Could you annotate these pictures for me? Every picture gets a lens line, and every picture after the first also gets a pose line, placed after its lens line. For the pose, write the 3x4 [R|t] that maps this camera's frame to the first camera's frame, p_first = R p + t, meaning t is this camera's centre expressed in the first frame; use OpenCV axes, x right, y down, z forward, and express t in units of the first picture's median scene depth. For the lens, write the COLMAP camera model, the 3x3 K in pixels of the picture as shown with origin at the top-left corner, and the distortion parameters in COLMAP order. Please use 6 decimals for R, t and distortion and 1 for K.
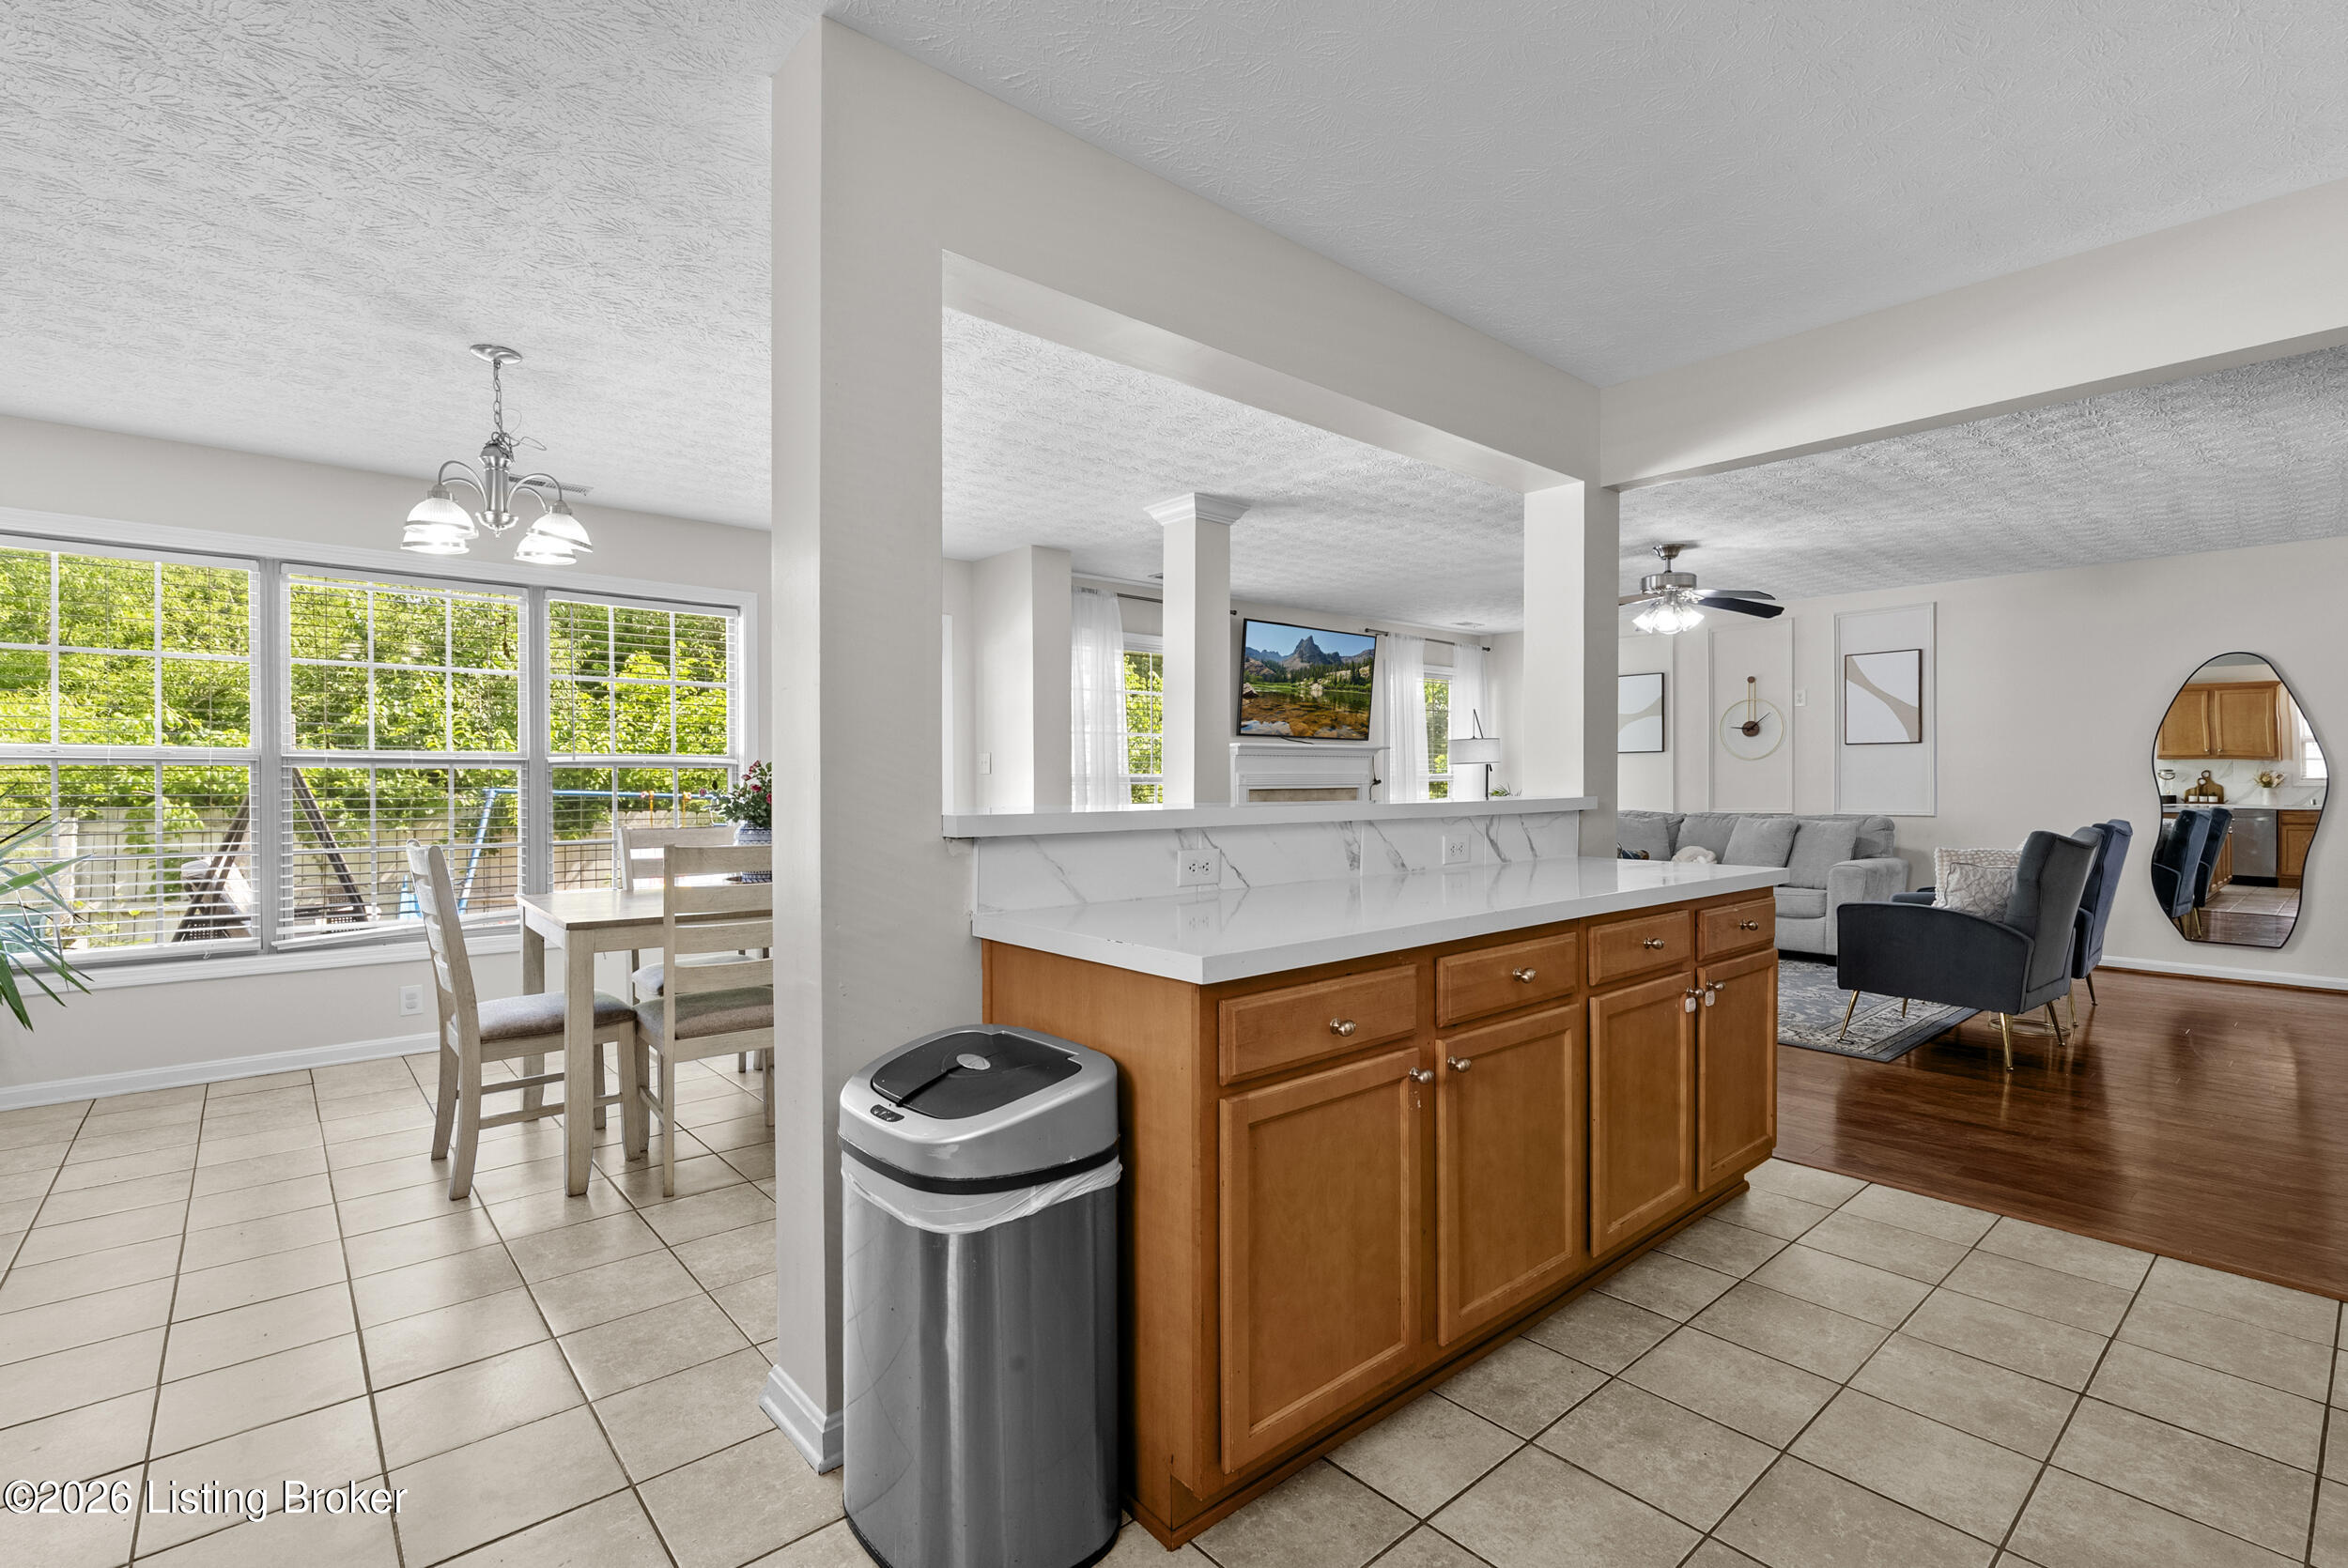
lens RADIAL K [[1058.9, 0, 1165.4], [0, 1058.9, 775.1], [0, 0, 1]] dist [-0.005746, 0.001426]
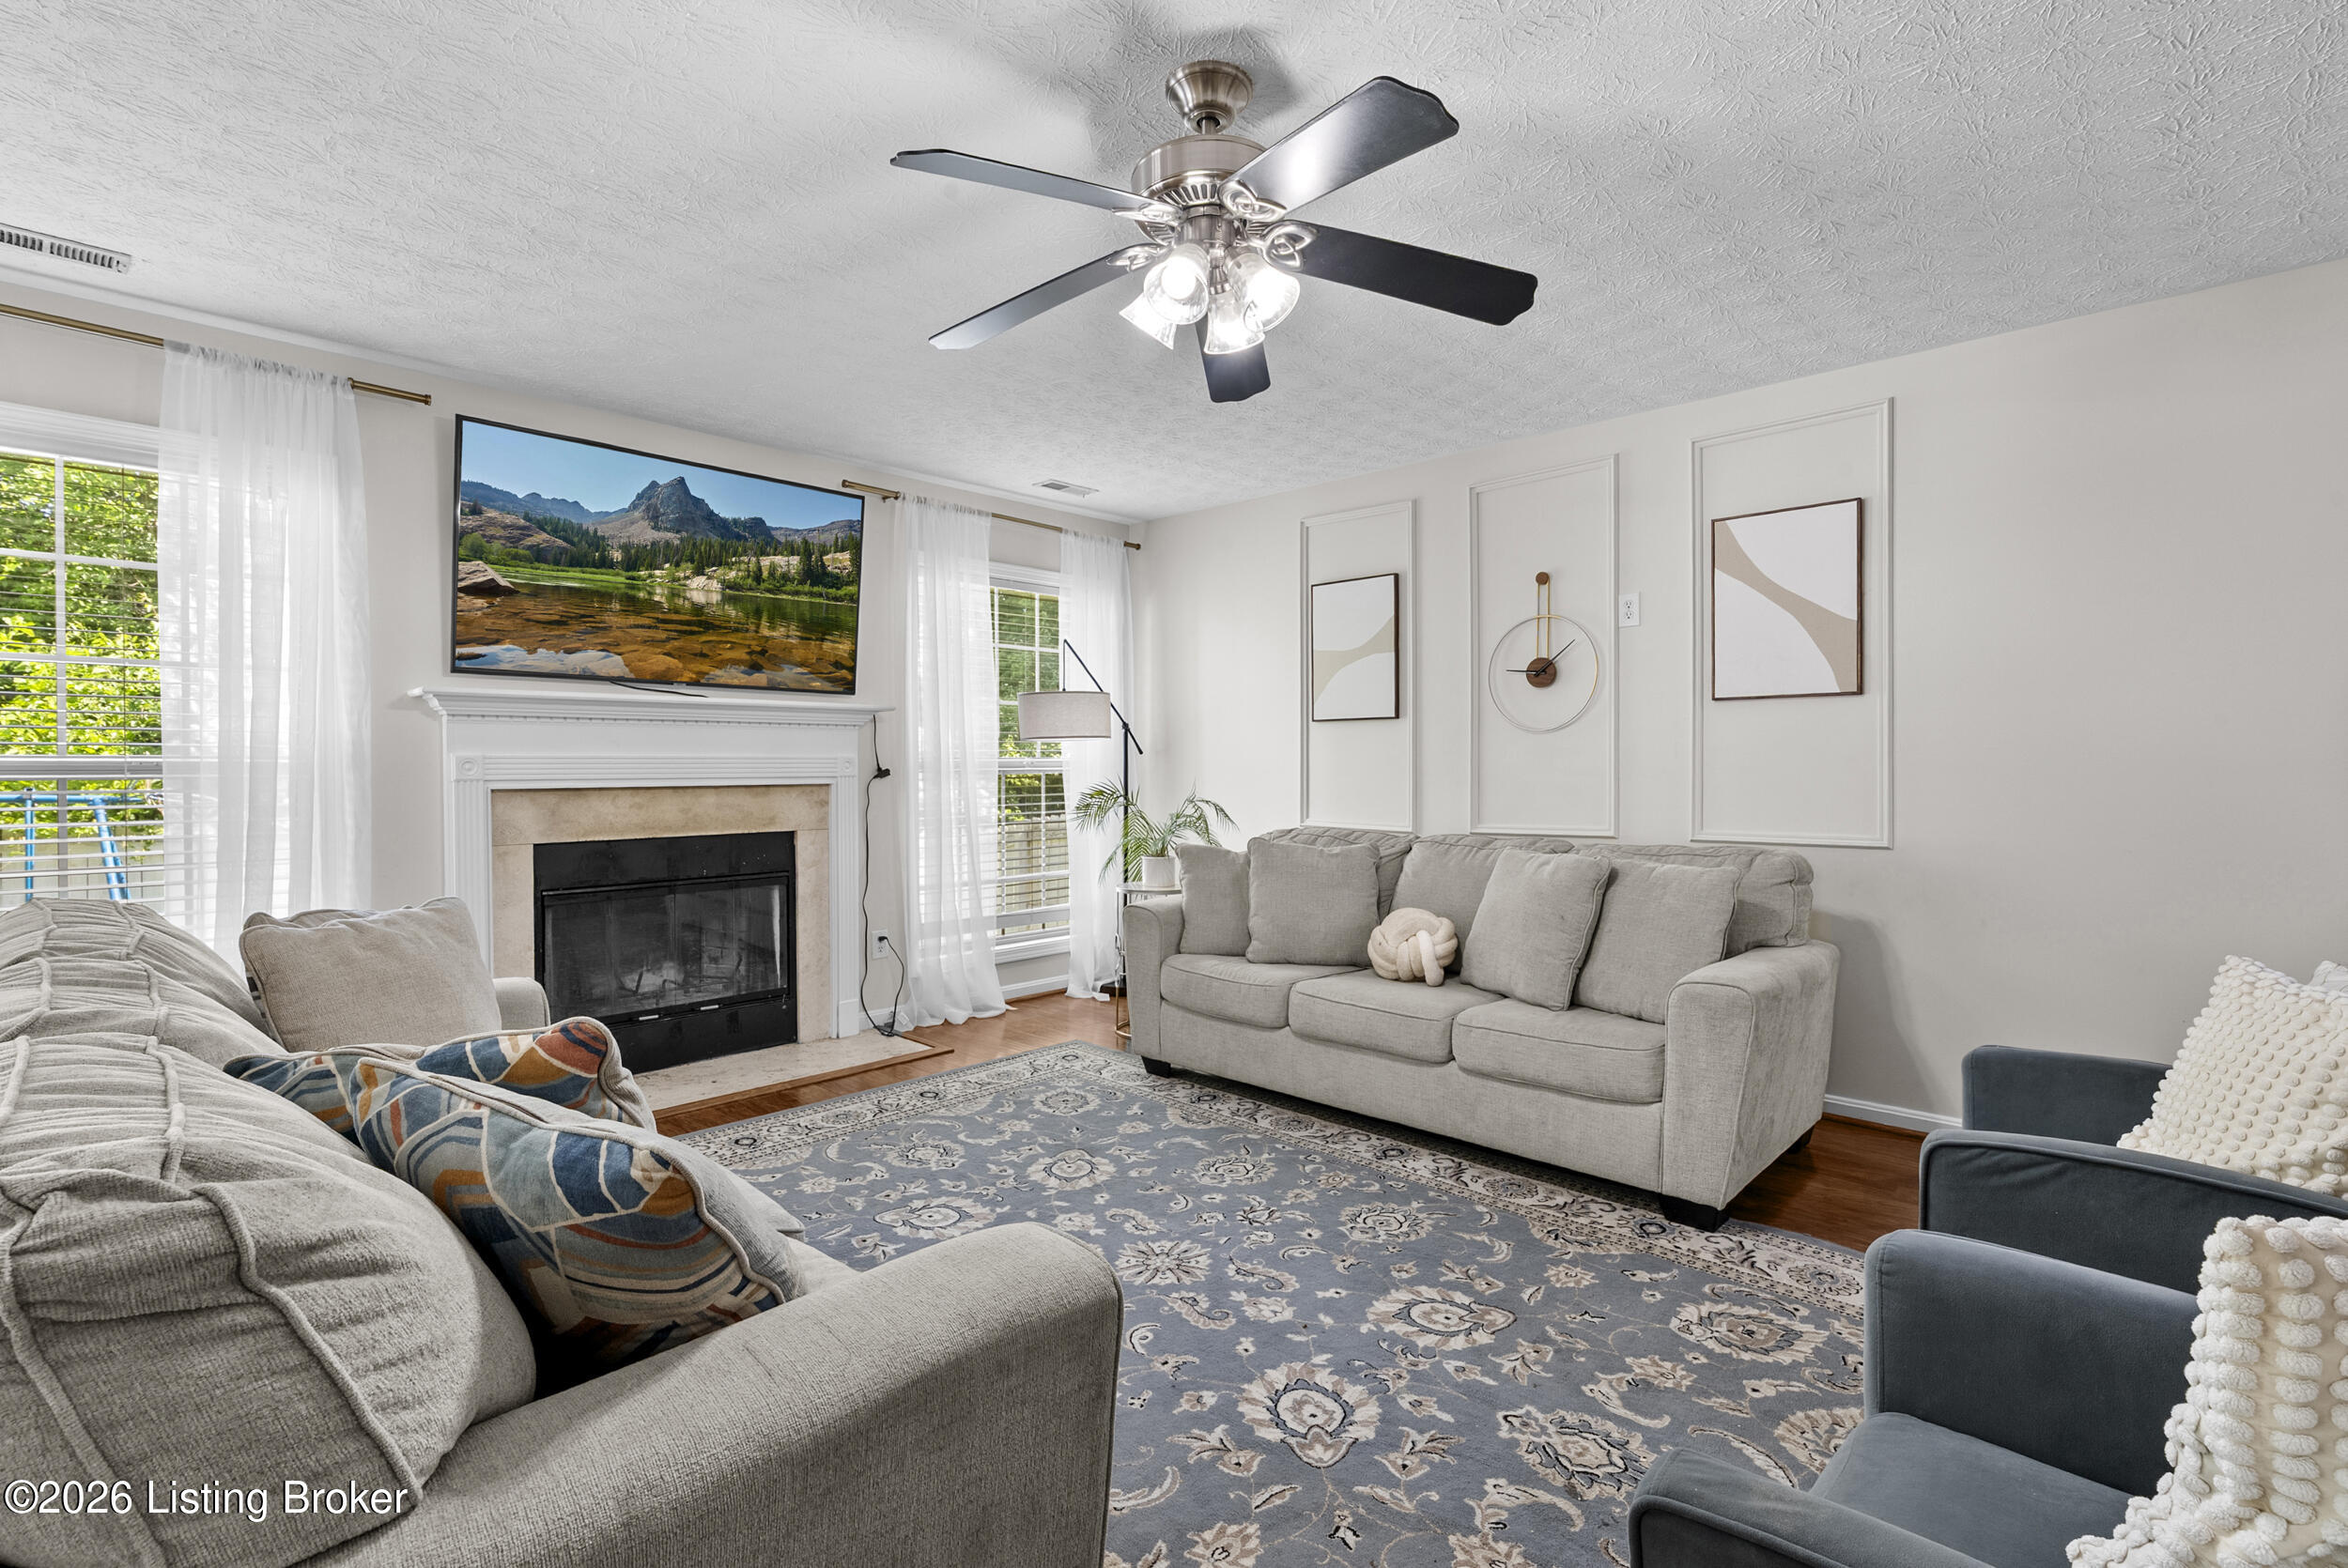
lens RADIAL K [[1058.9, 0, 1167.4], [0, 1058.9, 767.3], [0, 0, 1]] dist [-0.005746, 0.001426]
pose [[0.995923, -0.000590, 0.090209, 0.321665], [-0.000159, 0.999966, 0.008286, -0.001095], [-0.090211, -0.008266, 0.995888, 0.494182]]
